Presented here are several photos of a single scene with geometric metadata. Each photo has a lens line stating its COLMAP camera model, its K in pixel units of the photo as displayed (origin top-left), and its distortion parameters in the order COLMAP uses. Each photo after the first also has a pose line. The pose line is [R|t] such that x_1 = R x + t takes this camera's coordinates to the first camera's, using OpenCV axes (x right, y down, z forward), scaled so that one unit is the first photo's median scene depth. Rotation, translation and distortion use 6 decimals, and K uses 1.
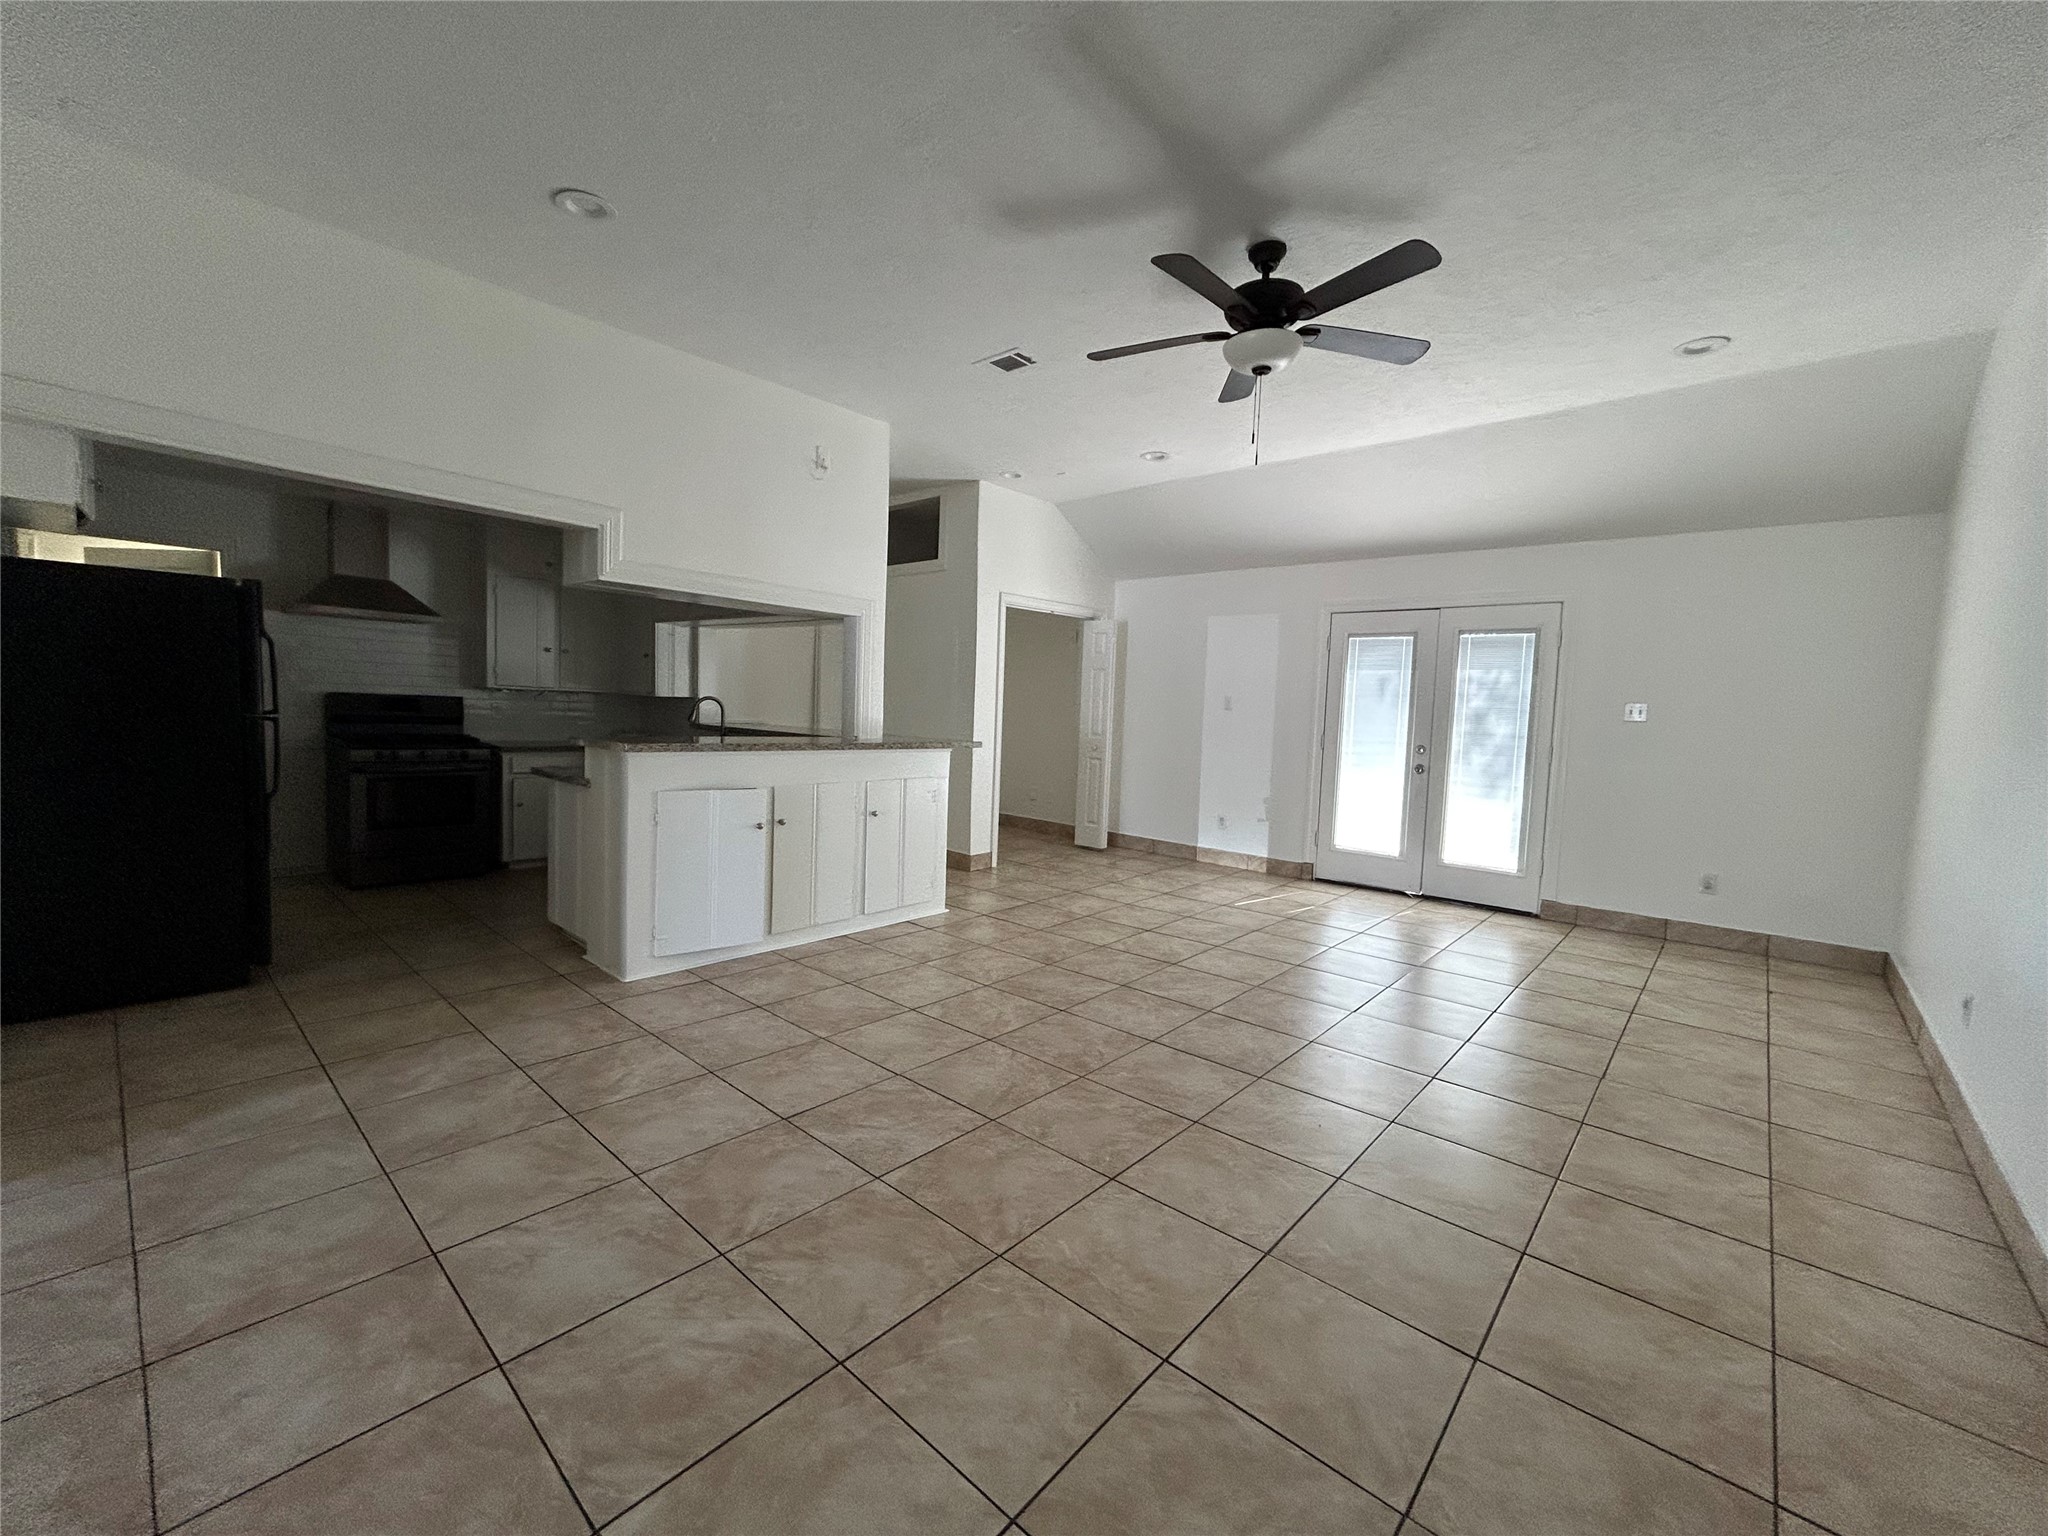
lens RADIAL K [[839.1, 0, 1024.4], [0, 839.1, 761.8], [0, 0, 1]] dist [0.002911, 0.000375]
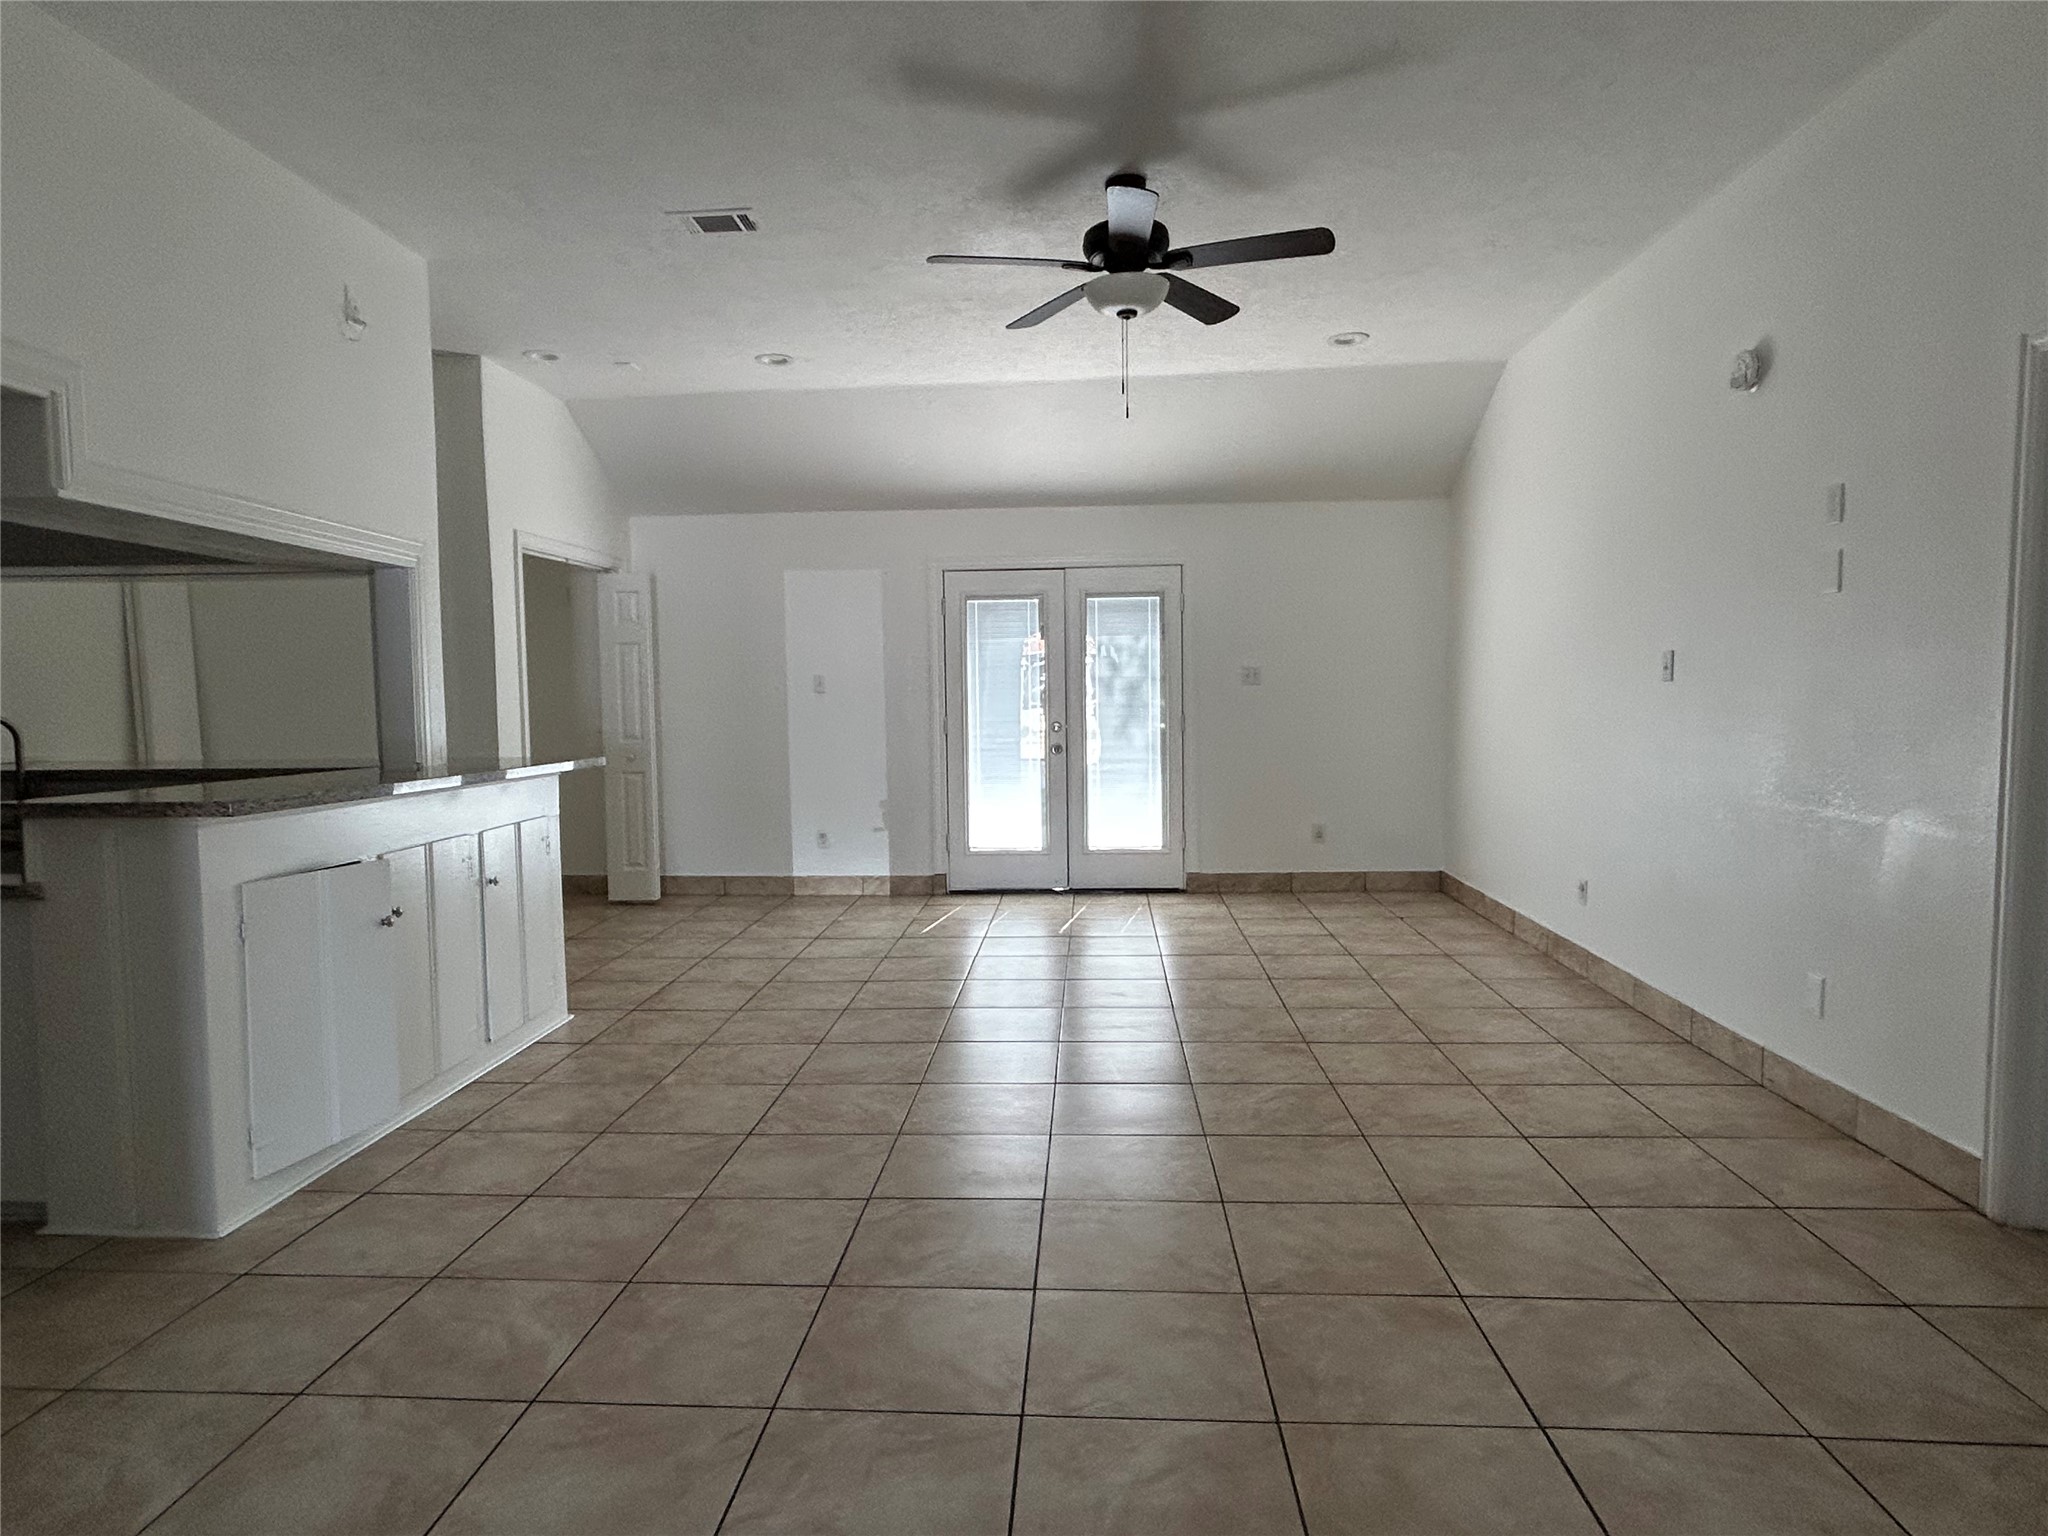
lens RADIAL K [[1177.8, 0, 1024.0], [0, 1177.8, 768.0], [0, 0, 1]] dist [-0.001399, 0.000506]
pose [[0.785481, -0.087796, 0.612627, -0.349288], [0.085667, 0.995781, 0.032868, -0.016388], [-0.612928, 0.026665, 0.789688, 0.043365]]
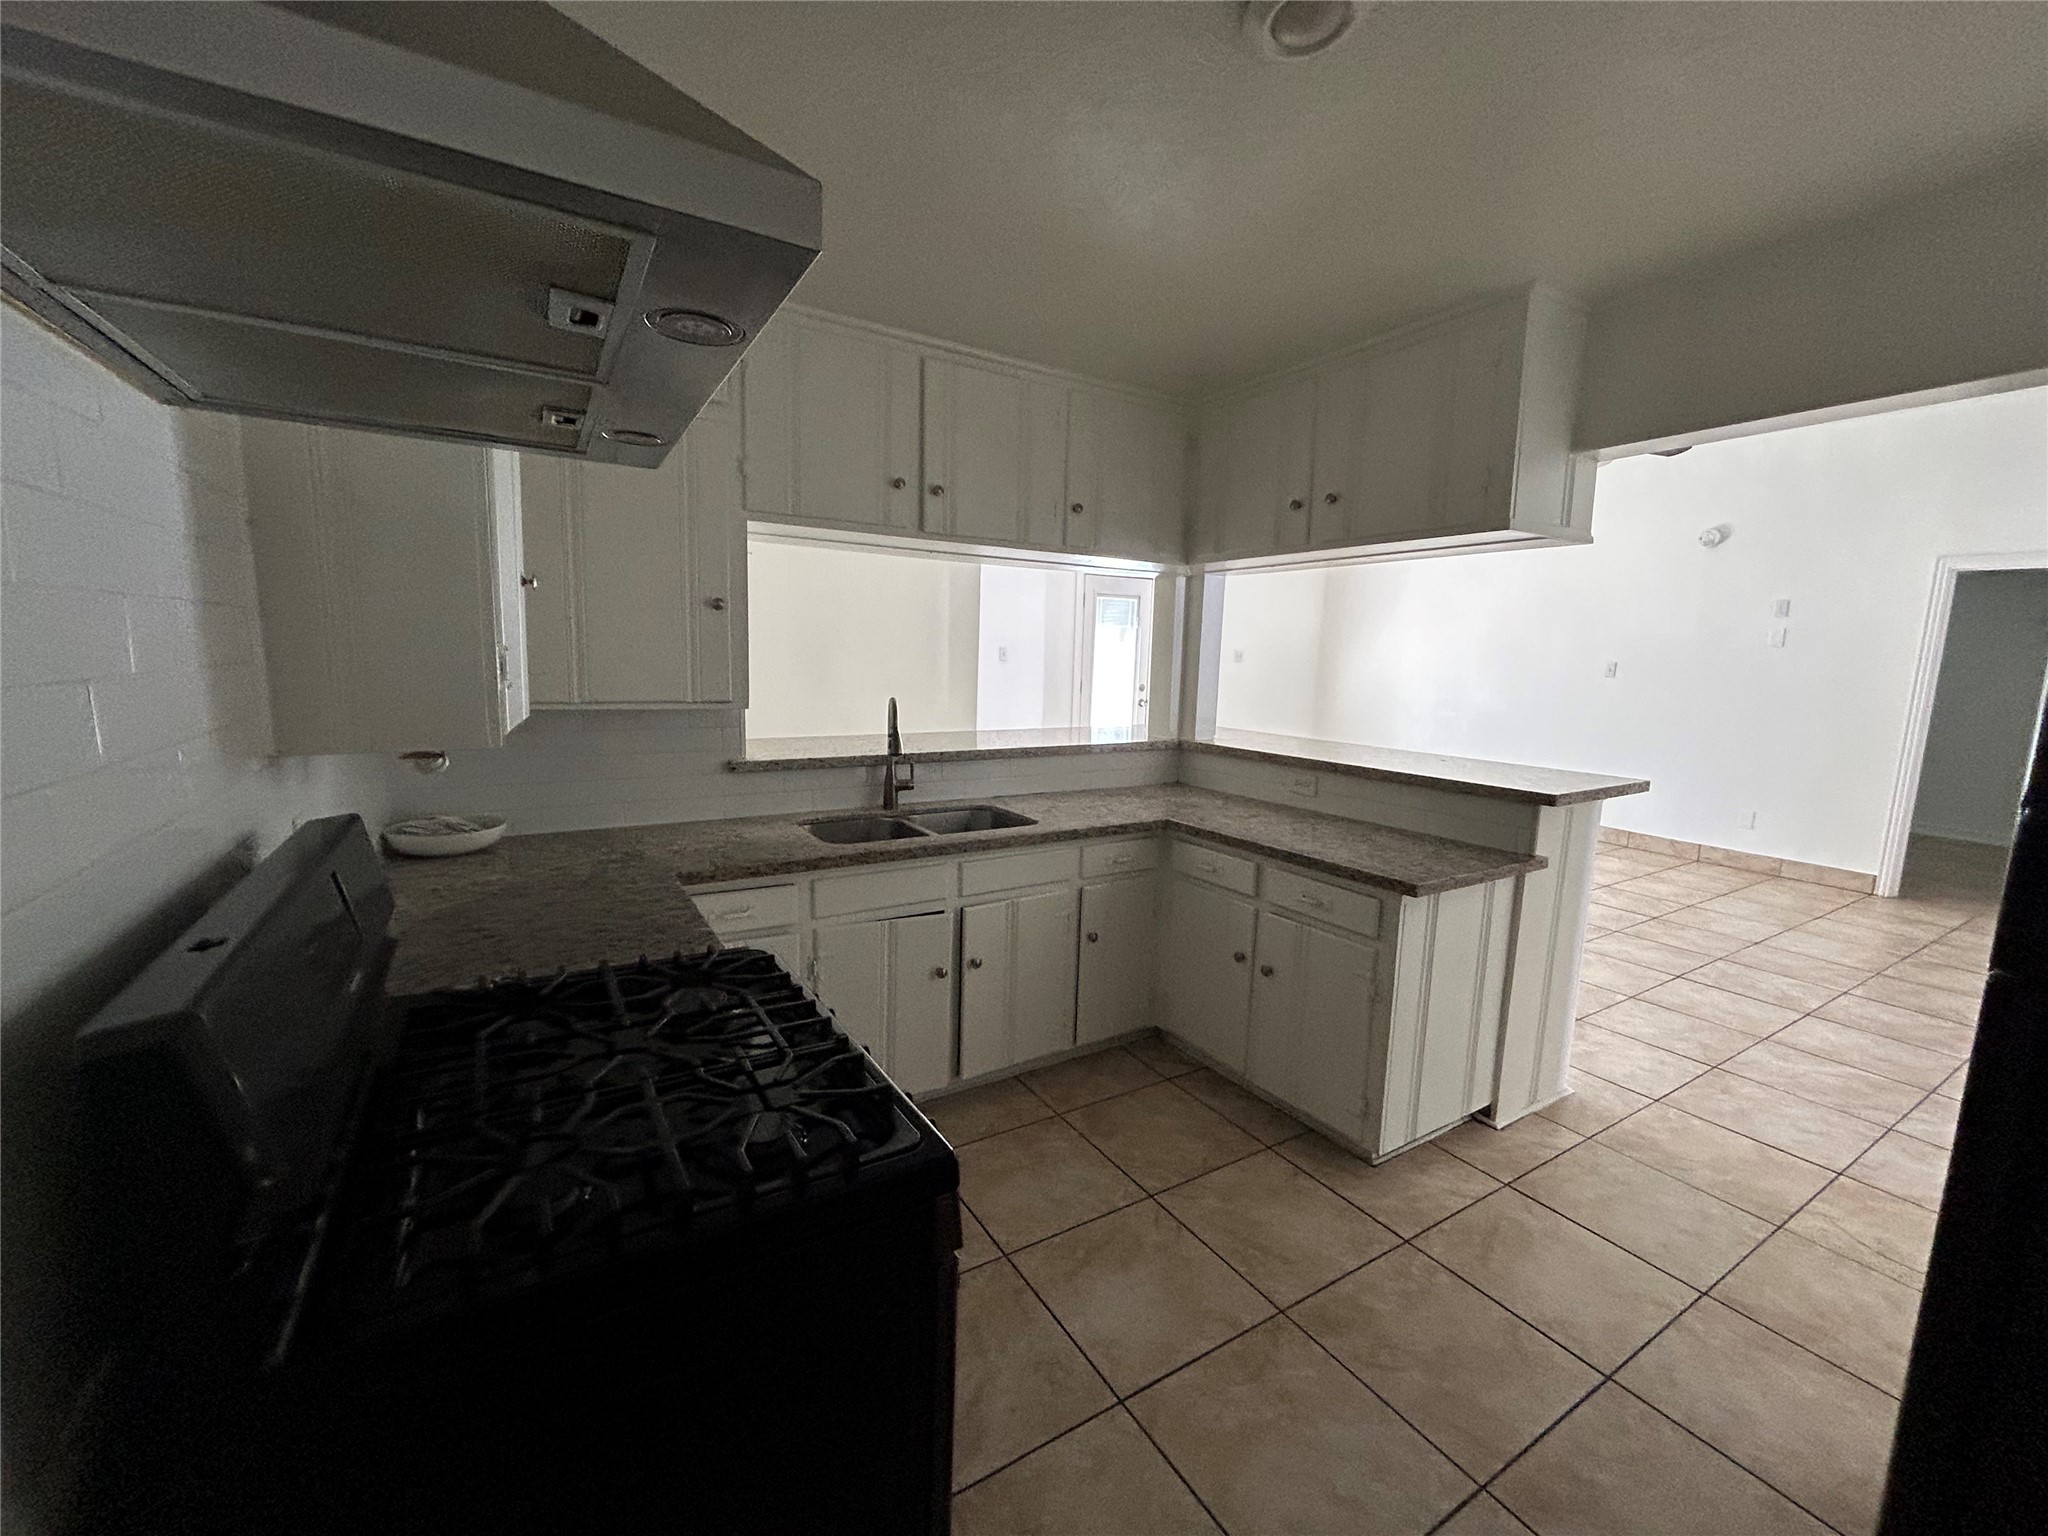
lens RADIAL K [[839.1, 0, 1024.4], [0, 839.1, 761.8], [0, 0, 1]] dist [0.002911, 0.000375]
pose [[0.286116, -0.164483, 0.943972, -0.888561], [0.054355, 0.986356, 0.155393, -0.122276], [-0.956652, 0.006849, 0.291153, 0.863315]]
